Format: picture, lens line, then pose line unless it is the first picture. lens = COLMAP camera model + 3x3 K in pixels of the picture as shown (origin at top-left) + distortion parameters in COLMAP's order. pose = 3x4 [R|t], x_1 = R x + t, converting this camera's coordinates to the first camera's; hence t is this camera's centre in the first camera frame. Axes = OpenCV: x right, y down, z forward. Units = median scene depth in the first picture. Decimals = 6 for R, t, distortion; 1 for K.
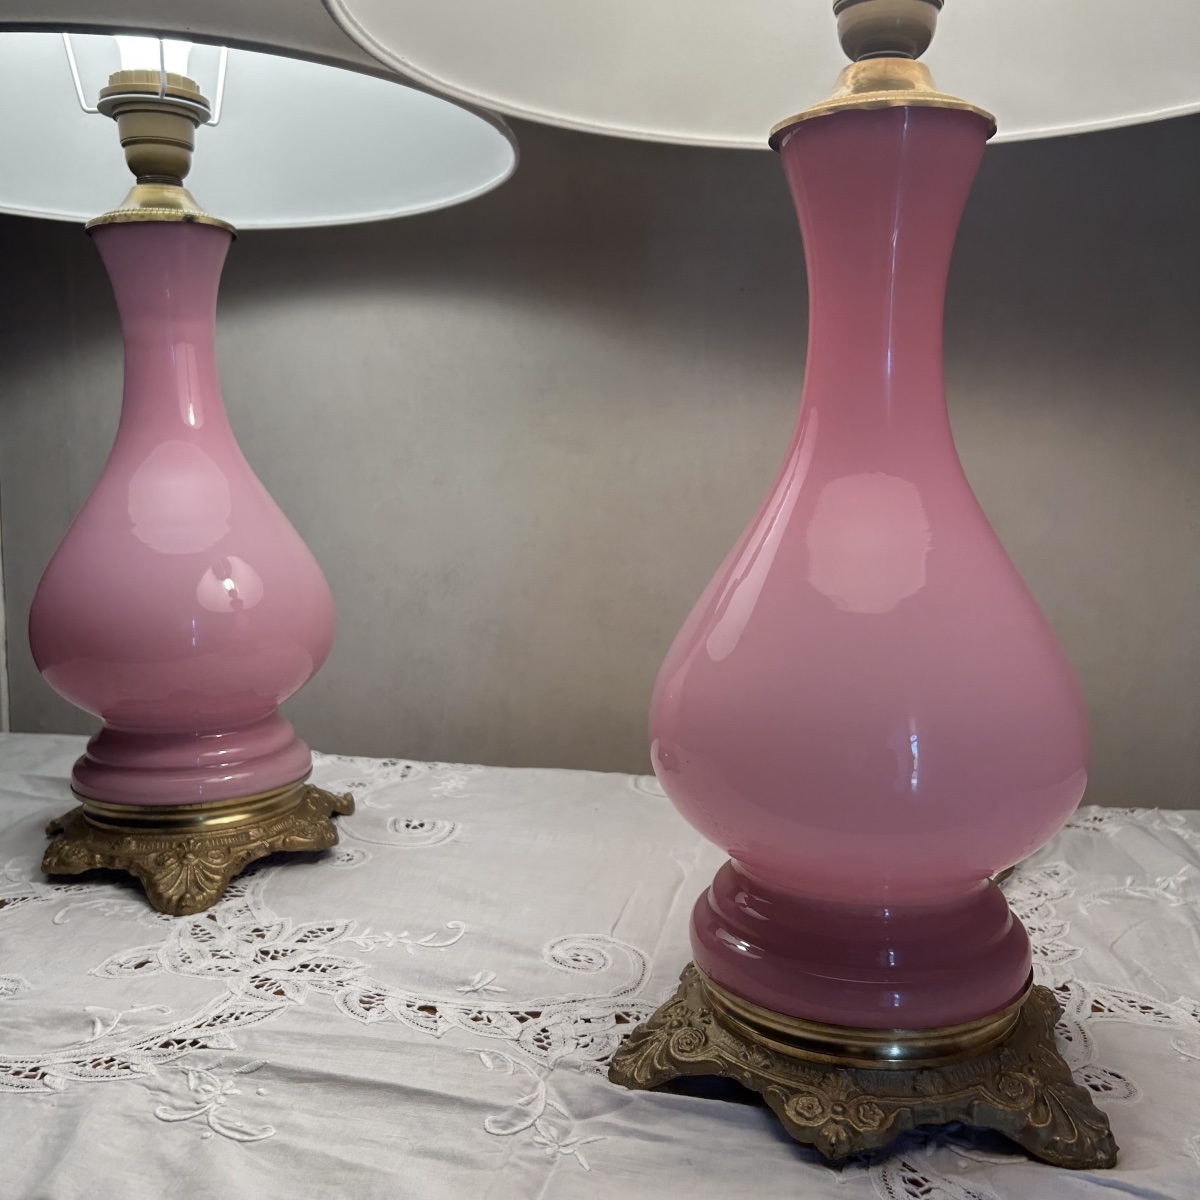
lens RADIAL K [[1200.2, 0, 600.0], [0, 1200.2, 600.0], [0, 0, 1]] dist [-0.013539, 0.025132]
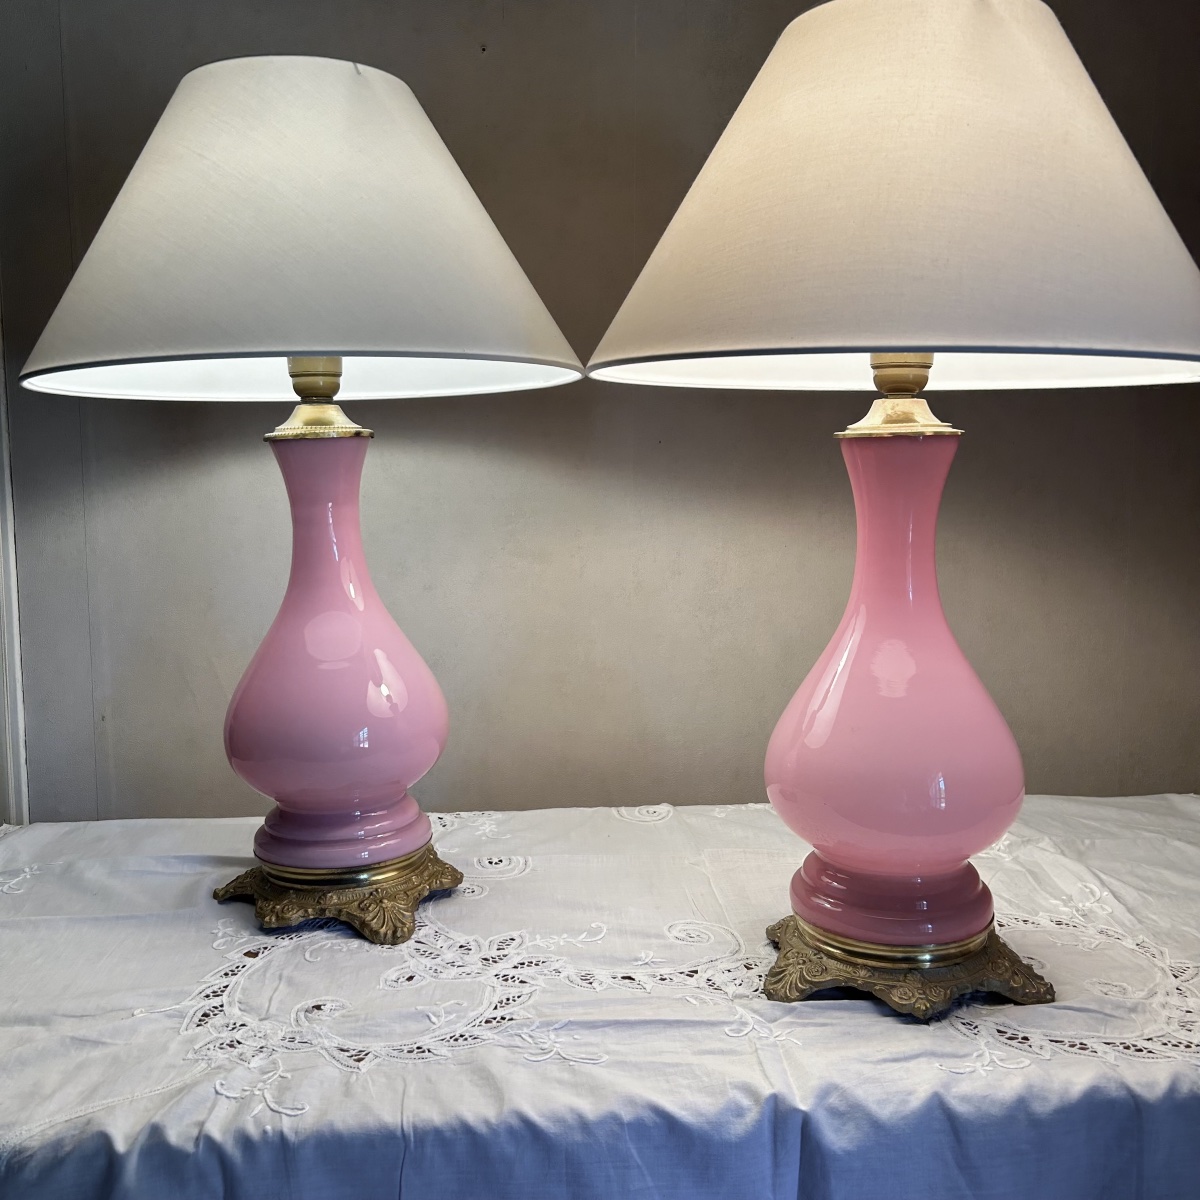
lens RADIAL K [[1163.7, 0, 600.0], [0, 1163.7, 600.0], [0, 0, 1]] dist [0.016023, -0.025231]
pose [[0.958259, -0.044522, 0.282414, -0.615538], [0.047777, 0.998847, -0.004647, -0.146720], [-0.281882, 0.017946, 0.959281, -0.460601]]
